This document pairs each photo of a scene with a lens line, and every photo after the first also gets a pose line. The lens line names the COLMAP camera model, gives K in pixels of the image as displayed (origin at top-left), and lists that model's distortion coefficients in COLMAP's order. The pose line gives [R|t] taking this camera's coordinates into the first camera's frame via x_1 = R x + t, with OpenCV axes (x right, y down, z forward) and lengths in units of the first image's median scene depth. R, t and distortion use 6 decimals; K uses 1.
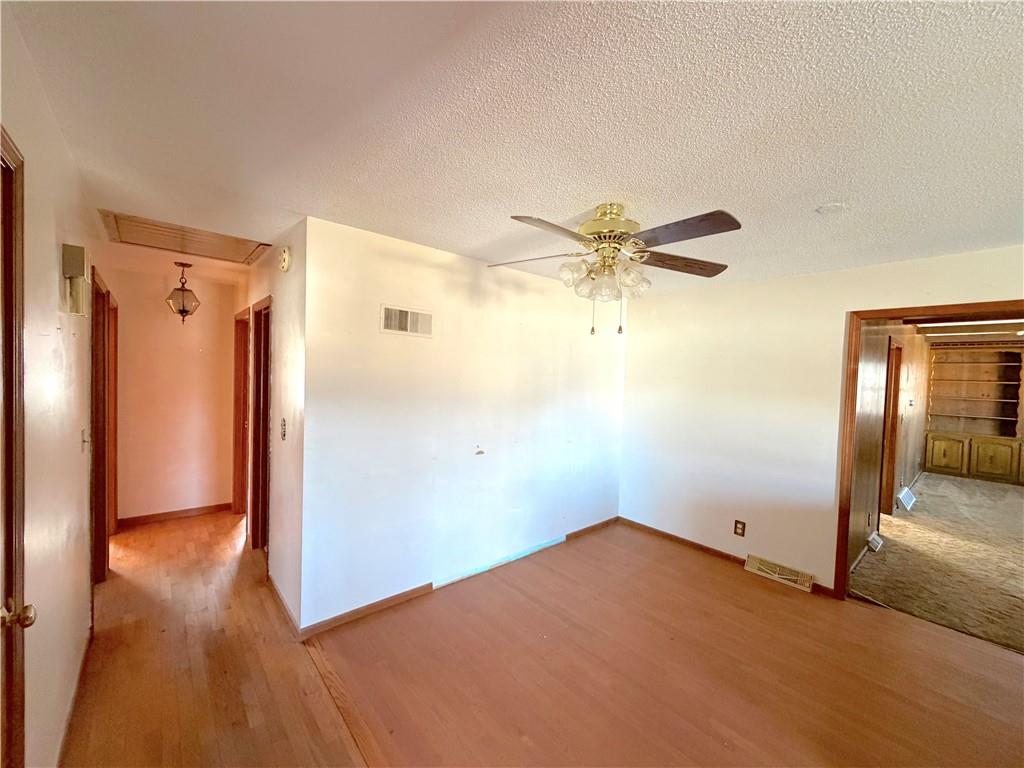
lens RADIAL K [[406.7, 0, 506.0], [0, 406.7, 381.1], [0, 0, 1]] dist [0.003692, 0.000060]
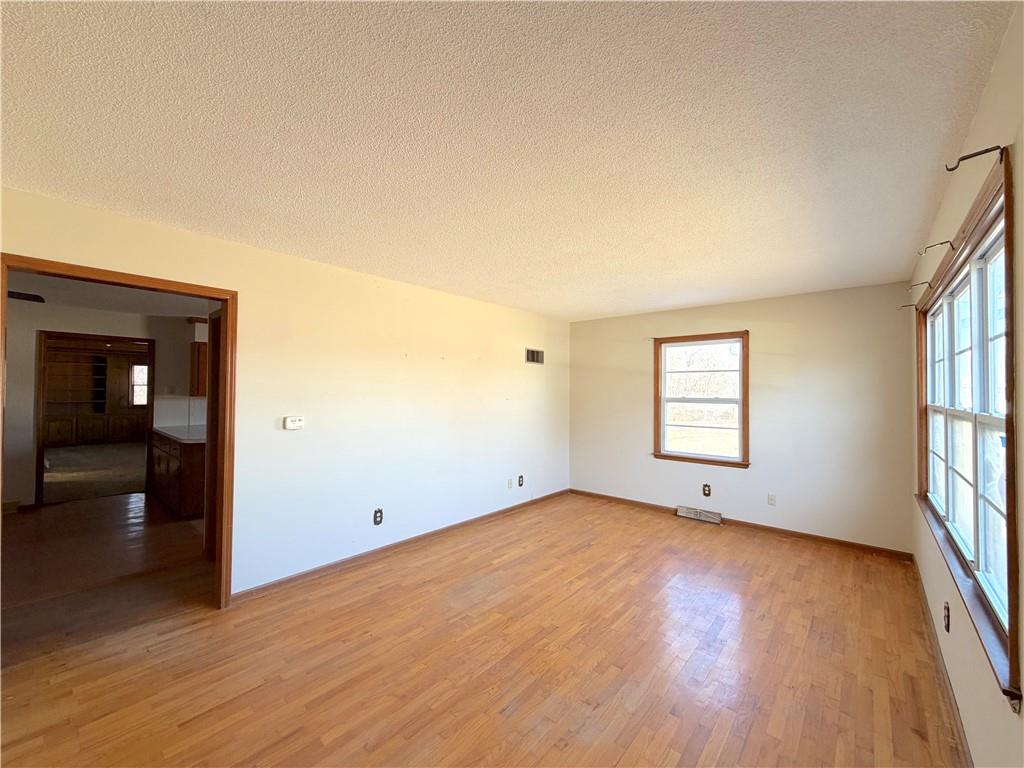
lens RADIAL K [[406.7, 0, 507.6], [0, 406.7, 384.3], [0, 0, 1]] dist [0.003692, 0.000060]
pose [[-0.134982, -0.023144, 0.990578, -0.441794], [0.011429, 0.999624, 0.024912, 0.010660], [-0.990782, 0.014684, -0.134667, -0.269300]]
